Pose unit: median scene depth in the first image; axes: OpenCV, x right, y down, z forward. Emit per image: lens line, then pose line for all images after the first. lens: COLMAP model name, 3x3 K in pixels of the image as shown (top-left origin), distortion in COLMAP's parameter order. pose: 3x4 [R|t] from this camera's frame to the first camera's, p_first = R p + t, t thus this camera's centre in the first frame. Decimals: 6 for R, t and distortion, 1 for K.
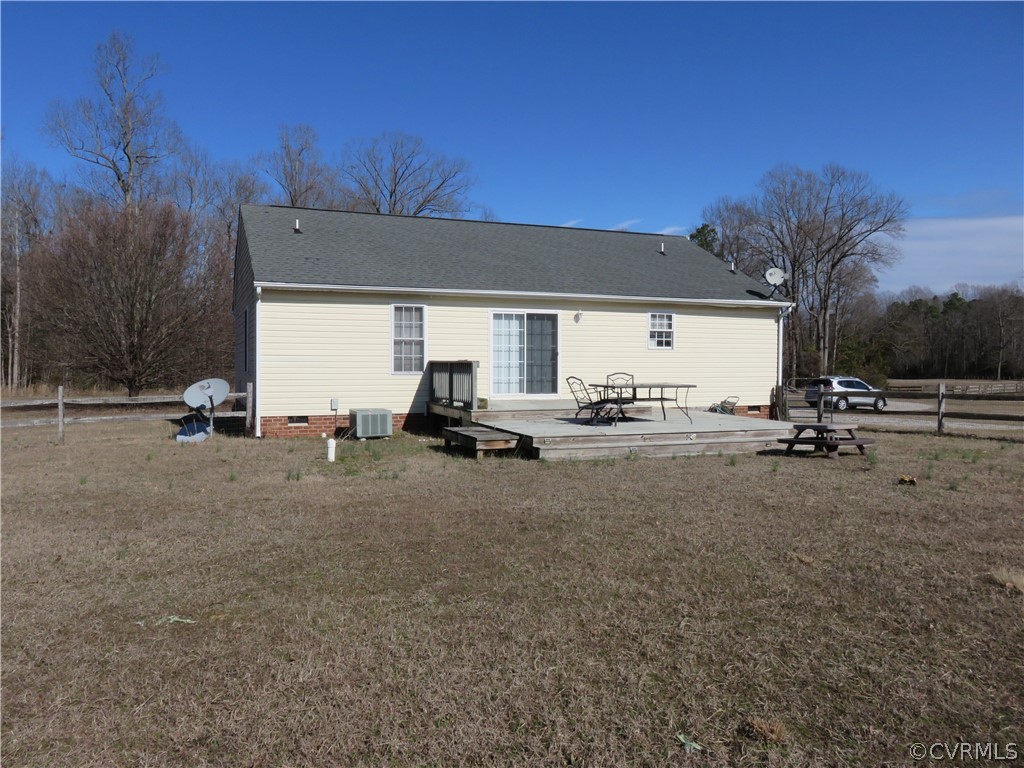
lens RADIAL K [[762.4, 0, 509.1], [0, 762.4, 379.7], [0, 0, 1]] dist [0.023296, -0.053021]
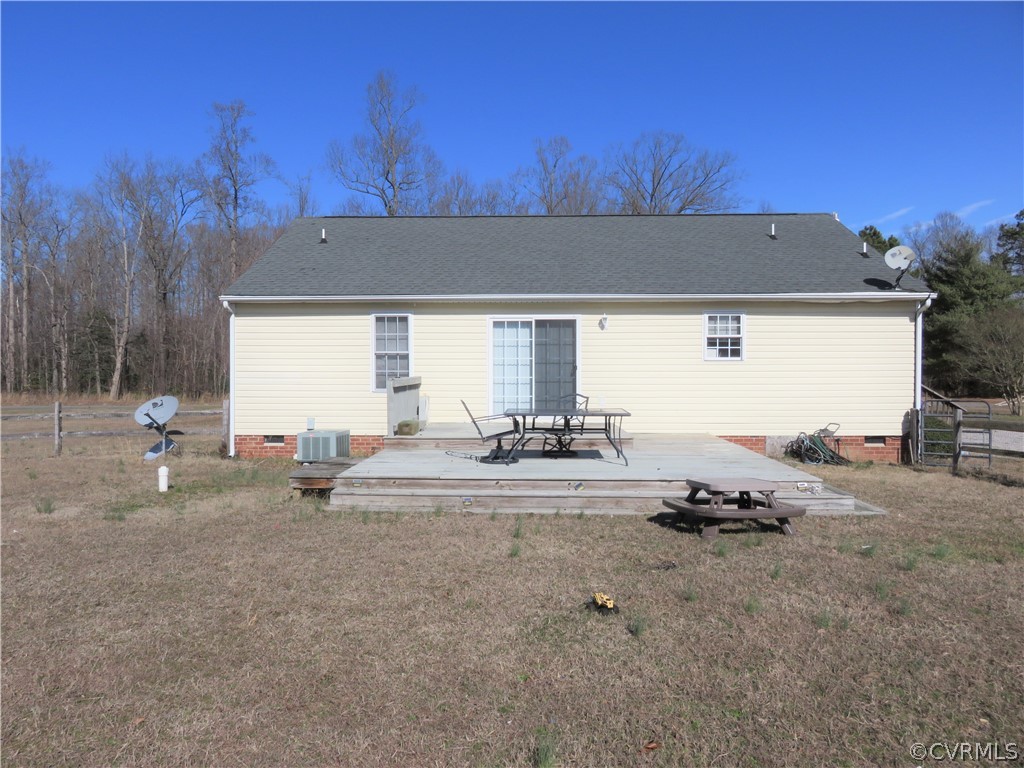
lens RADIAL K [[762.4, 0, 509.1], [0, 762.4, 379.7], [0, 0, 1]] dist [0.023296, -0.053021]
pose [[0.918912, 0.002047, -0.394458, 0.328710], [-0.005479, 0.999956, -0.007574, -0.014323], [0.394426, 0.009121, 0.918883, 0.216584]]
